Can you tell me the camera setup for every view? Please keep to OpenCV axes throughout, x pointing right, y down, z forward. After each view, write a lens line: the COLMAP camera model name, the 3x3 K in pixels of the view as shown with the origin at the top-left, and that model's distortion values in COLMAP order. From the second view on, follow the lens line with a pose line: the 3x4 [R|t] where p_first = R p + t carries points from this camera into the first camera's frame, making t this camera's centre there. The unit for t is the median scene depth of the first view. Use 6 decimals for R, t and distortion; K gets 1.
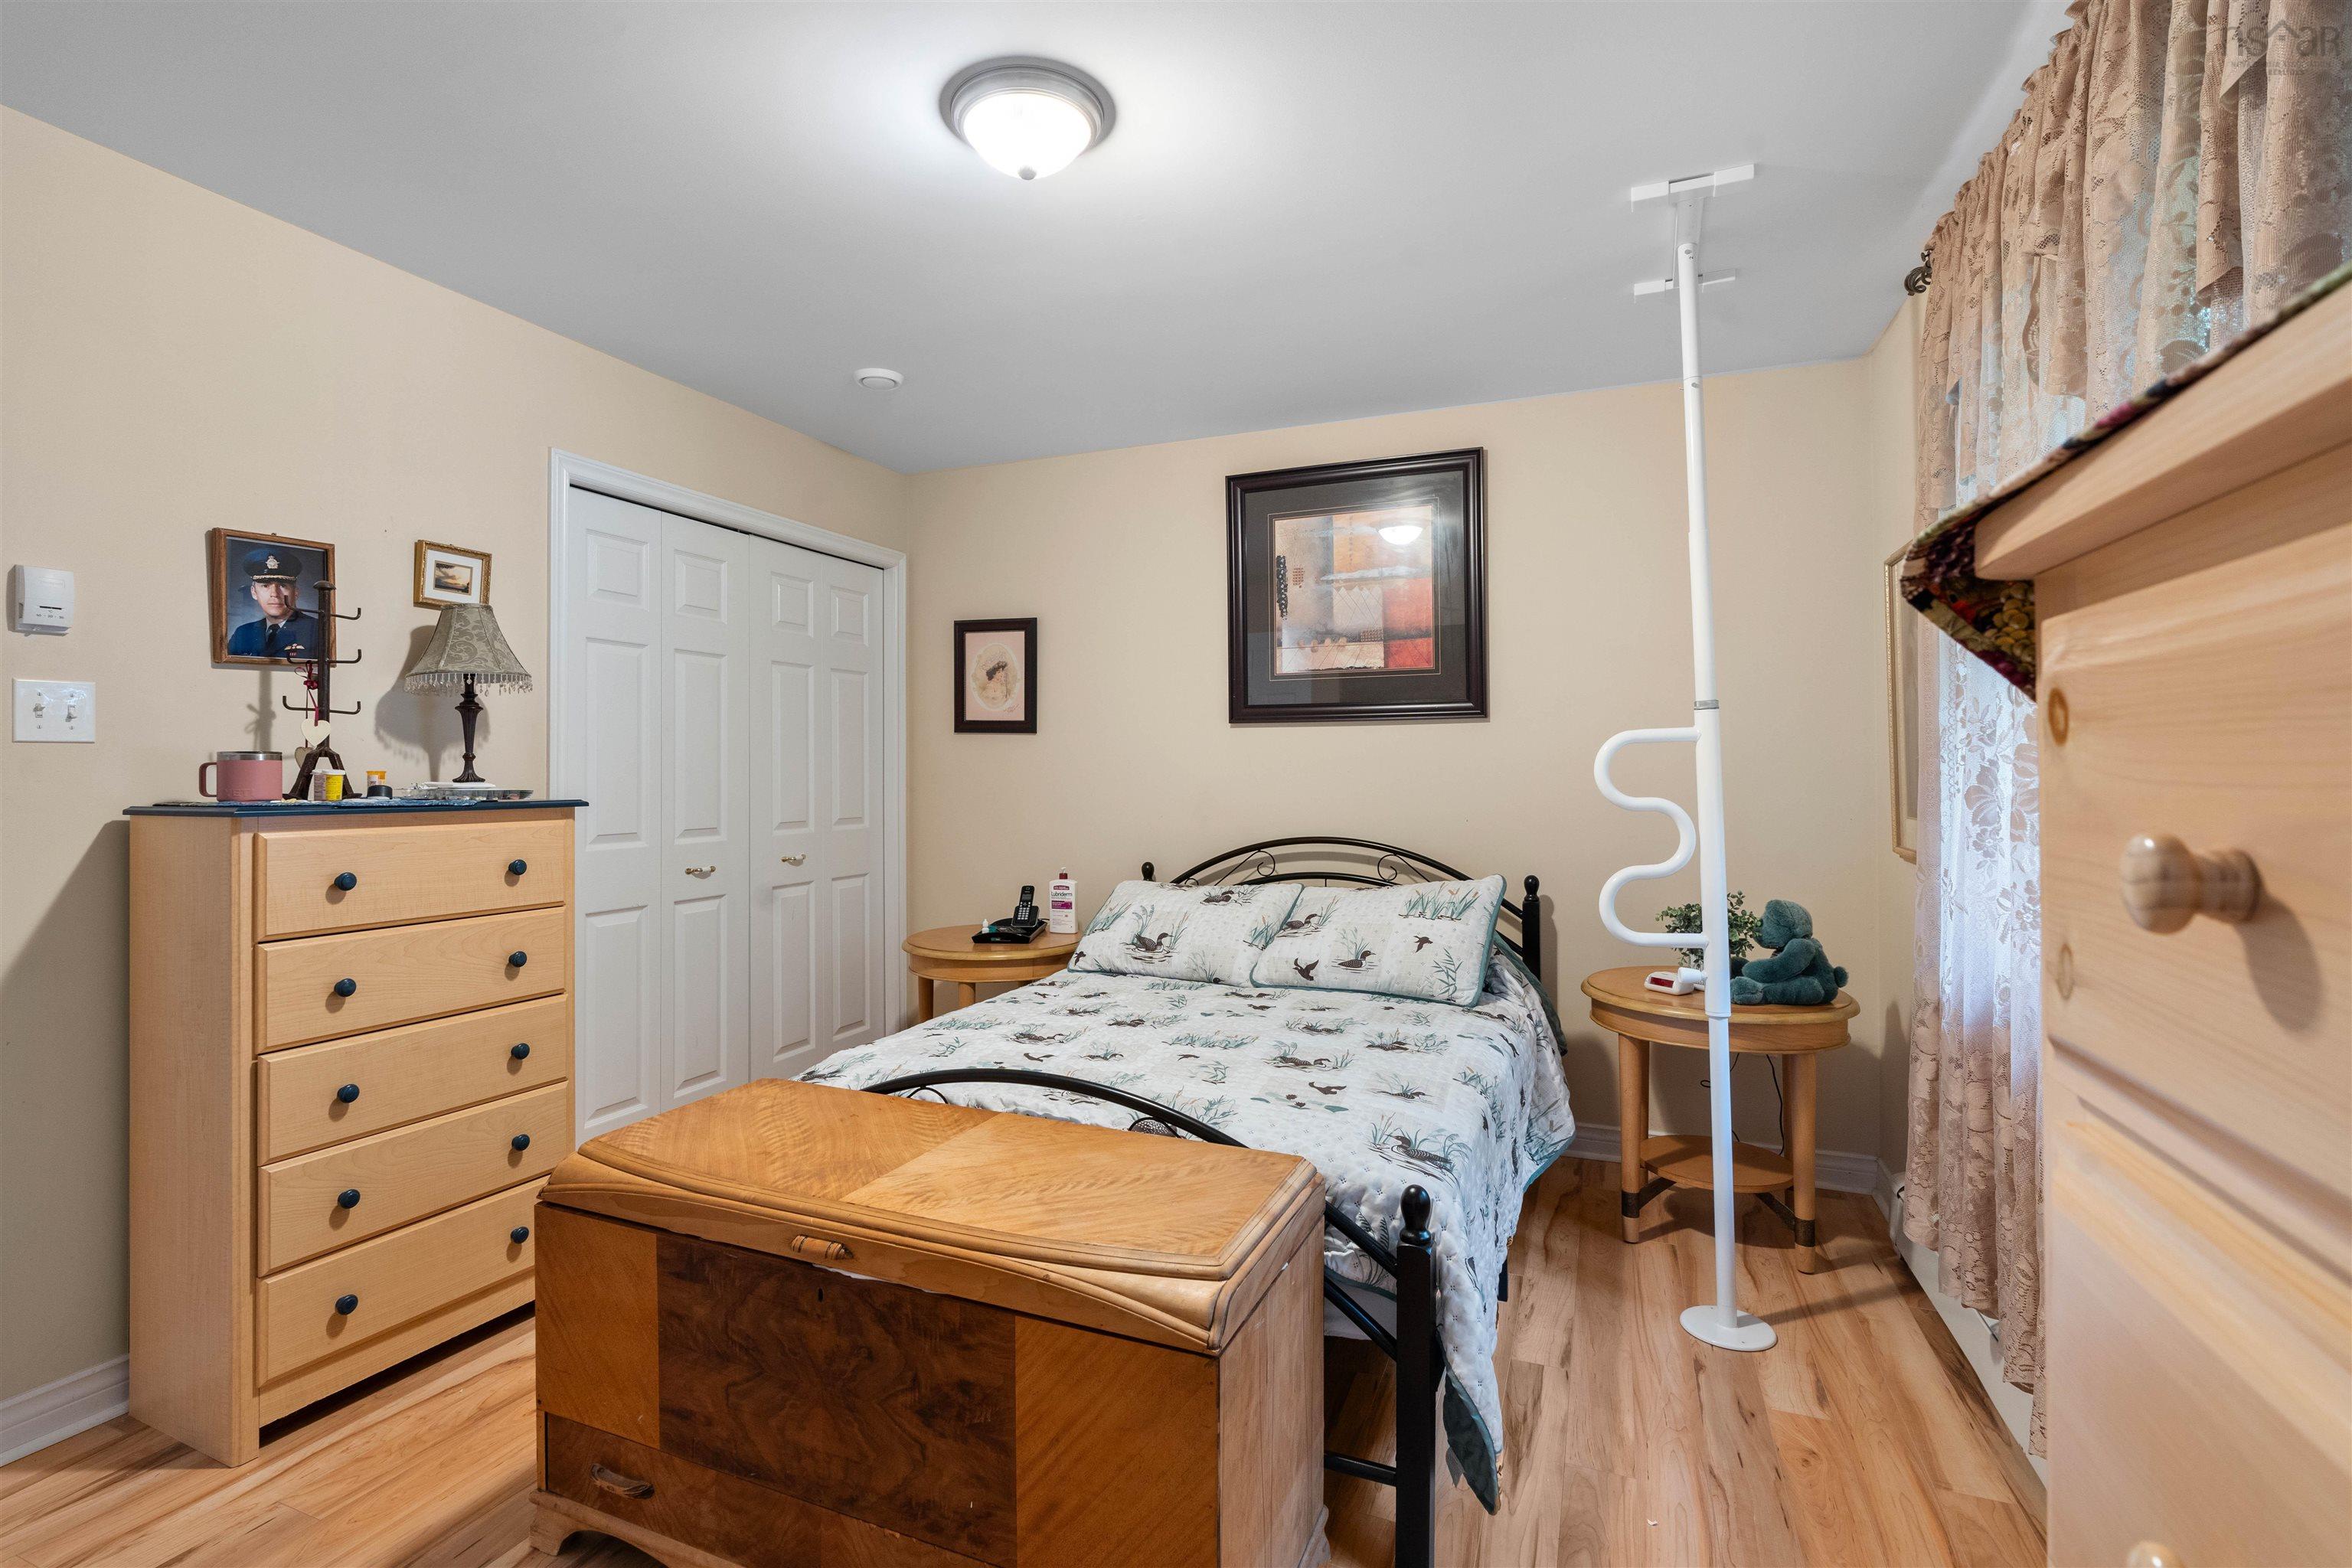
lens RADIAL K [[1120.7, 0, 1125.4], [0, 1120.7, 772.5], [0, 0, 1]] dist [0.000758, 0.000212]
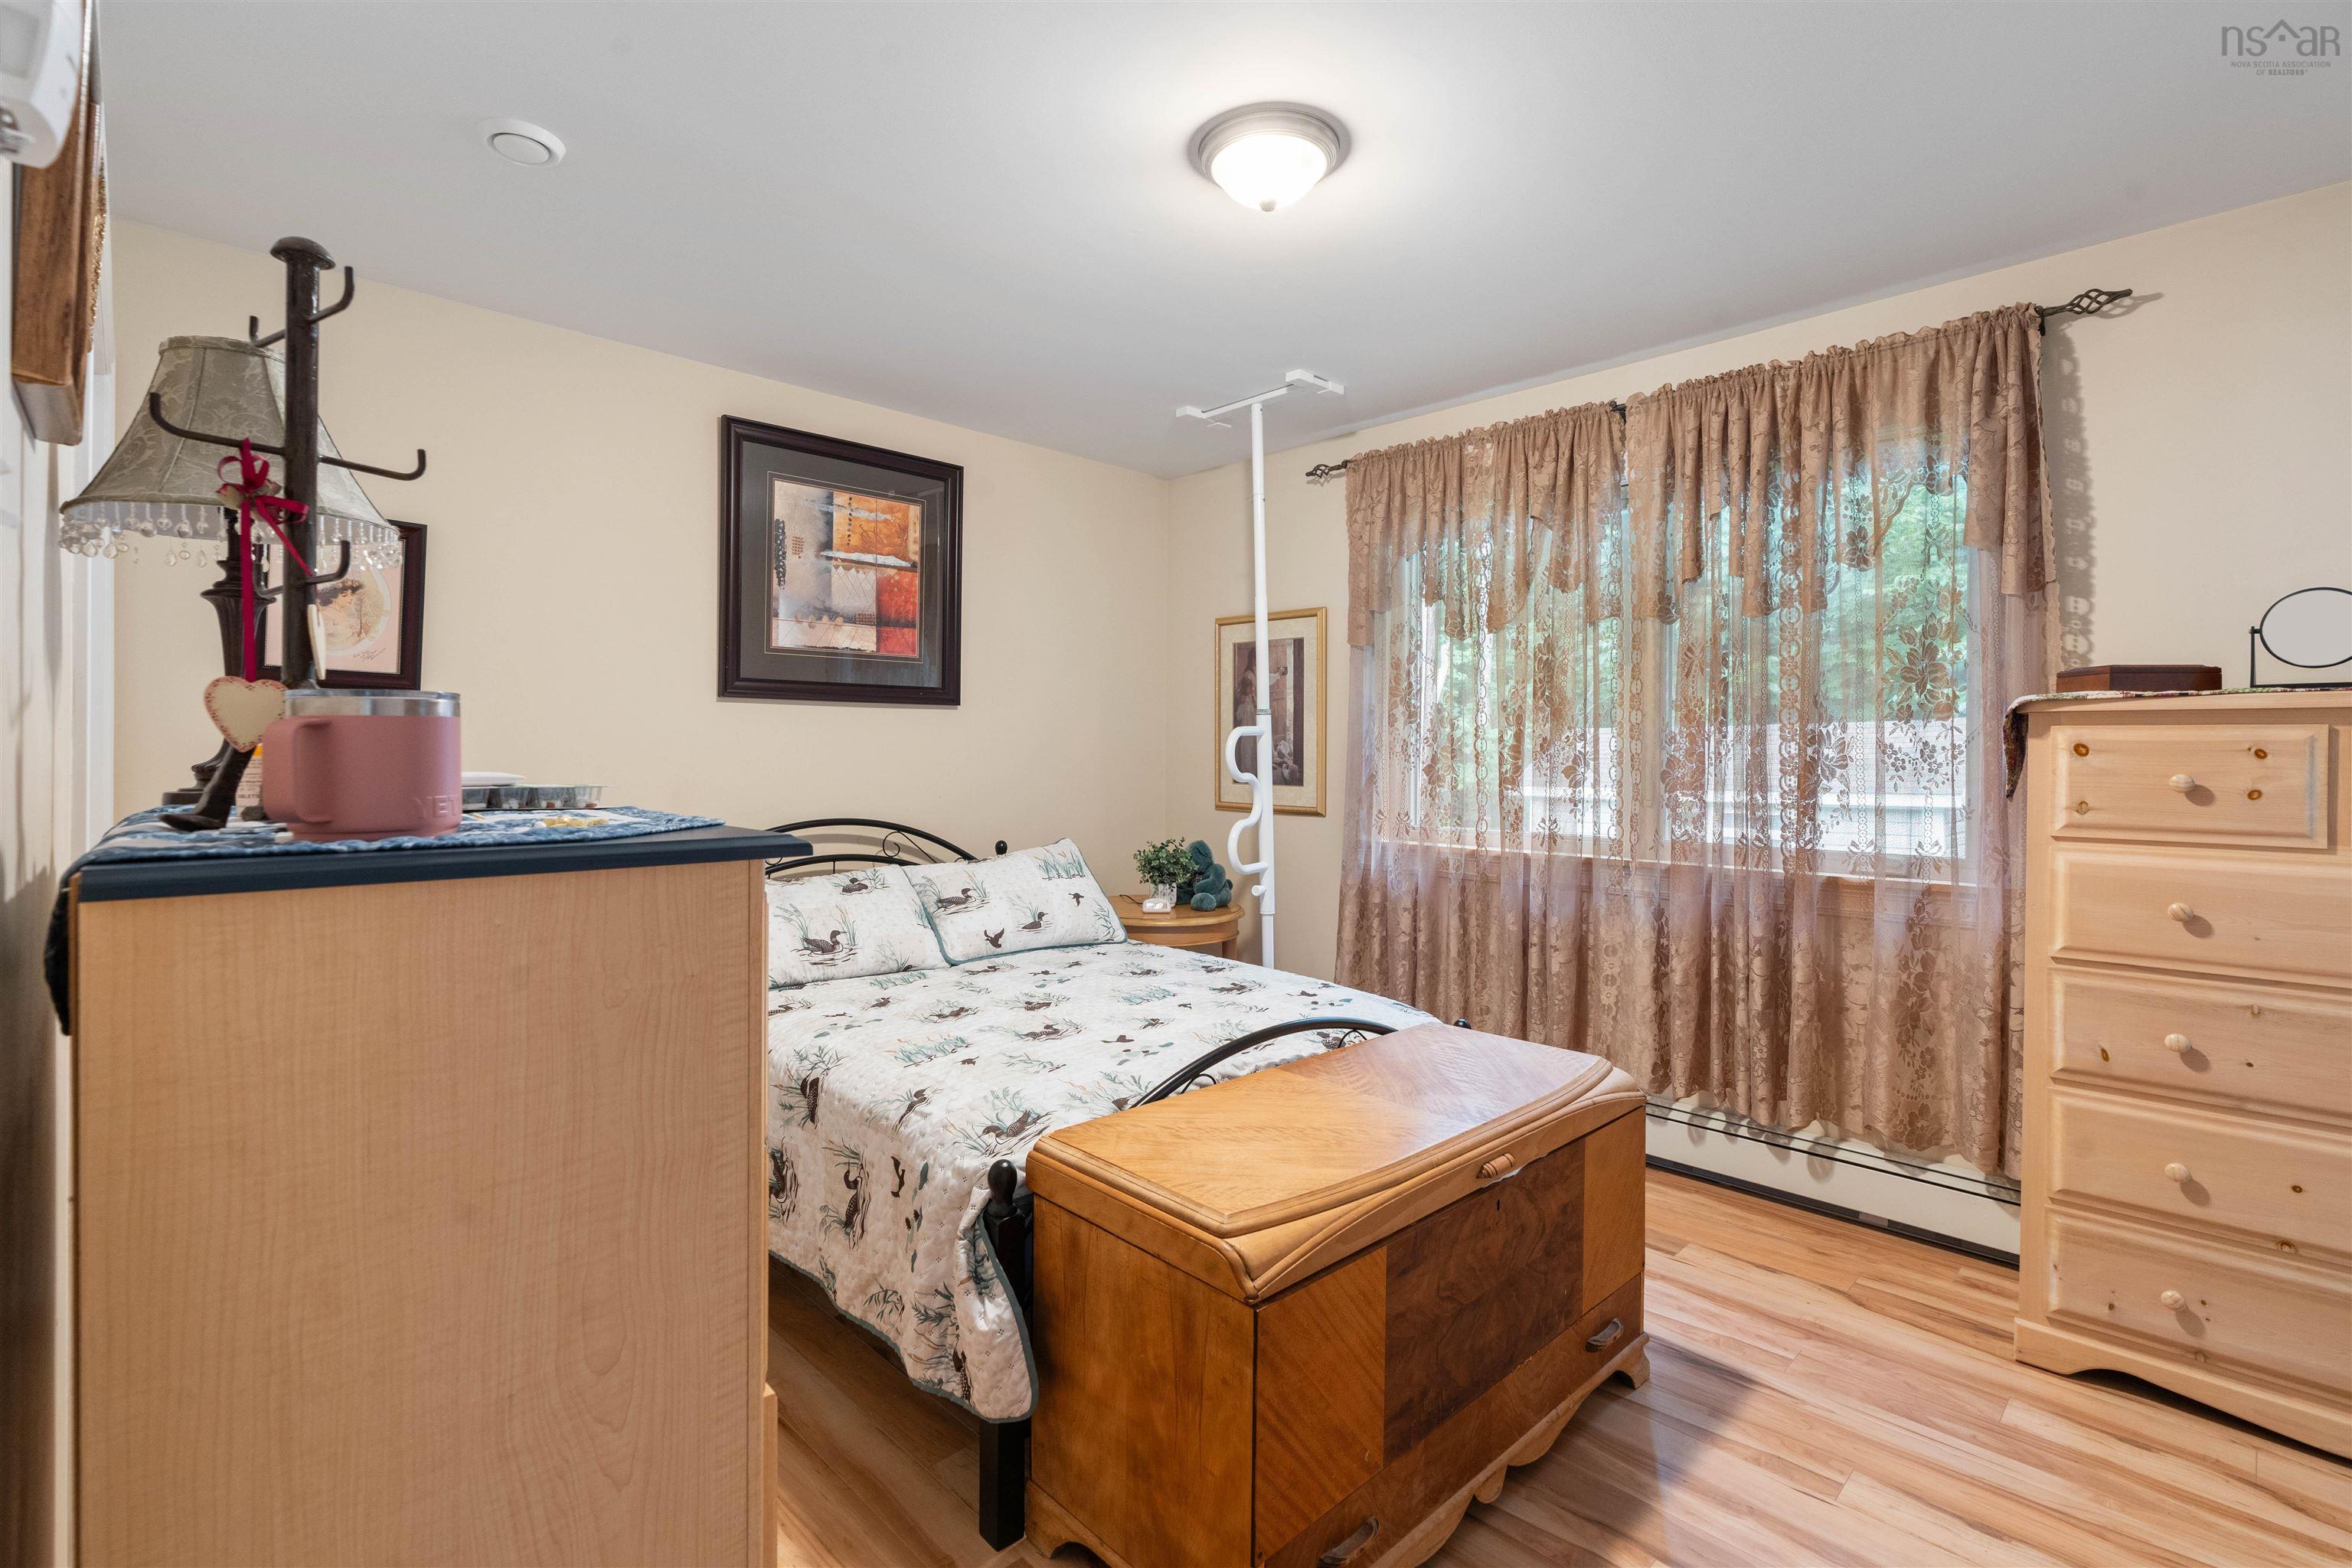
lens RADIAL K [[1091.5, 0, 1175.9], [0, 1091.5, 761.8], [0, 0, 1]] dist [-0.004176, 0.000333]
pose [[0.375853, -0.002629, 0.926676, -0.592518], [-0.006462, 0.999964, 0.005458, 0.000350], [-0.926657, -0.008040, 0.375822, 0.363255]]
